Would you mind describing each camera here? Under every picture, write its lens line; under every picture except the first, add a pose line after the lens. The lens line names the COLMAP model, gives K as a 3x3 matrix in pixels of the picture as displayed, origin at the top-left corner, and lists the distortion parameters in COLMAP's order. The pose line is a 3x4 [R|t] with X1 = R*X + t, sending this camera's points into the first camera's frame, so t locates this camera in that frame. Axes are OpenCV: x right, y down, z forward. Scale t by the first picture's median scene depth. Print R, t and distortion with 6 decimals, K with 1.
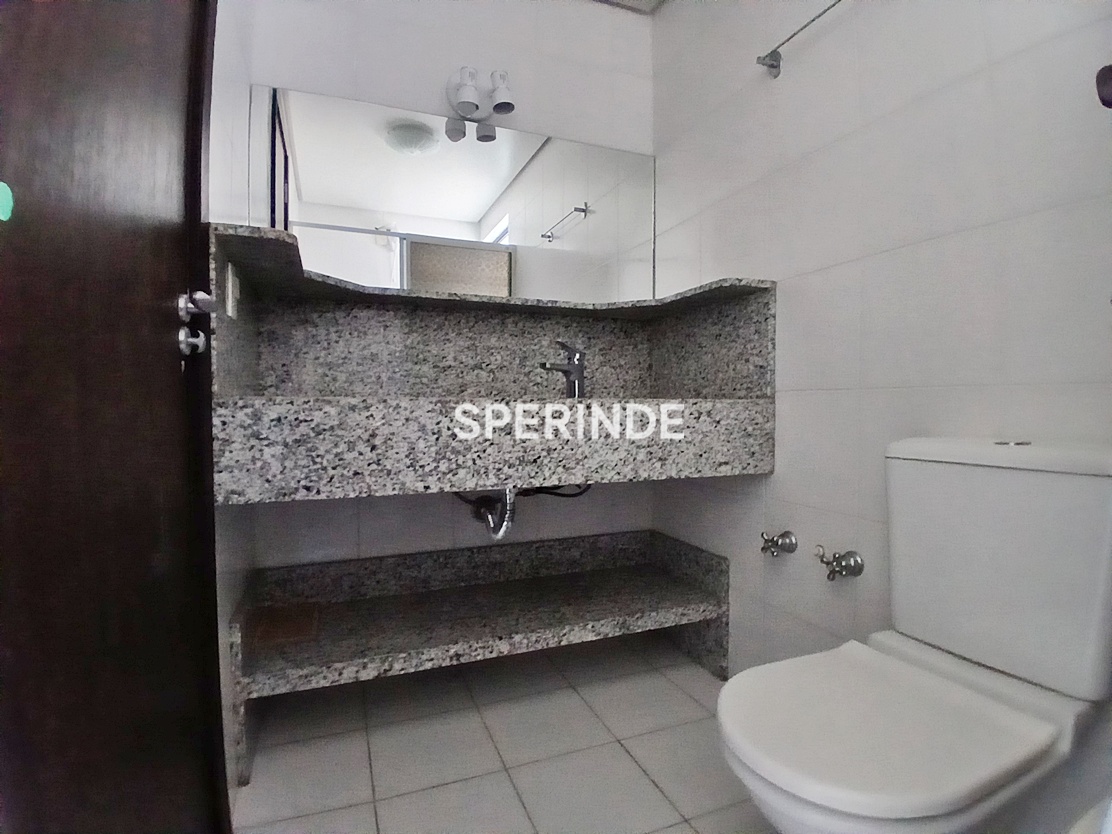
lens RADIAL K [[544.4, 0, 556.0], [0, 544.4, 417.0], [0, 0, 1]] dist [0.003443, -0.043880]
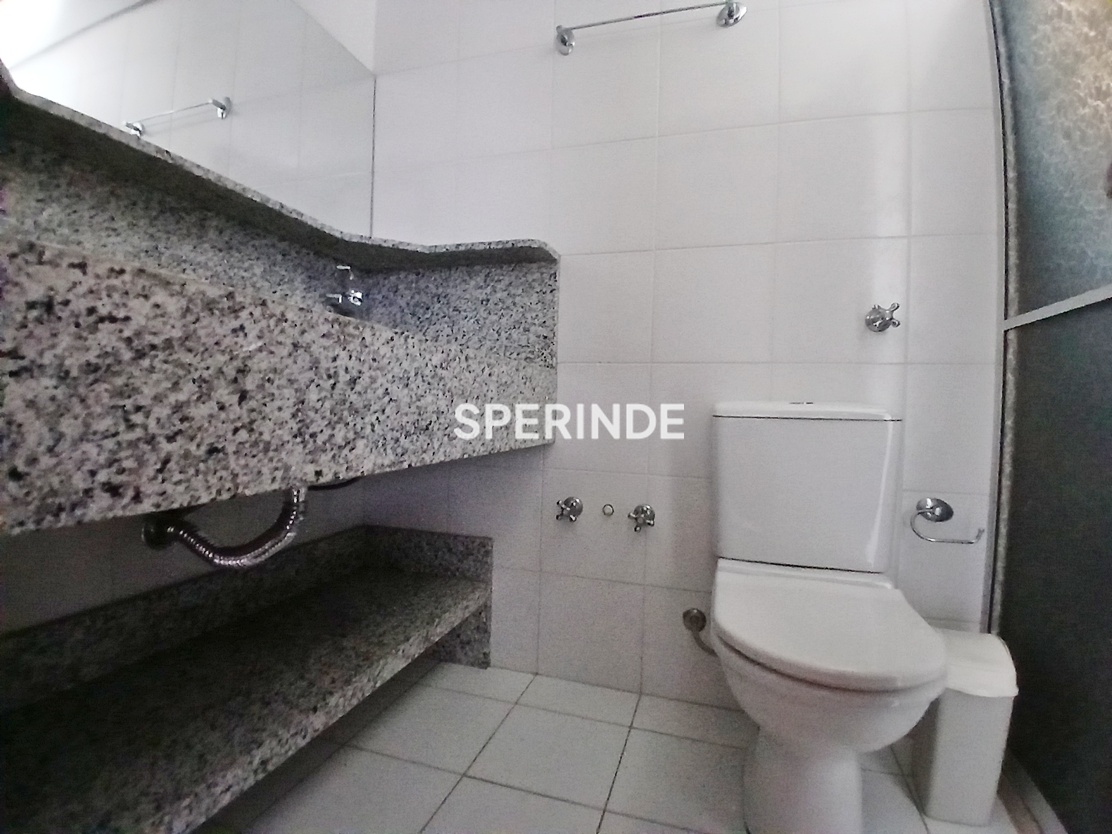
lens RADIAL K [[544.4, 0, 556.0], [0, 544.4, 417.0], [0, 0, 1]] dist [0.003443, -0.043880]
pose [[0.632207, 0.004154, 0.774789, -0.511490], [-0.010182, 0.999944, 0.002947, 0.068107], [-0.774733, -0.009752, 0.632213, 0.464280]]
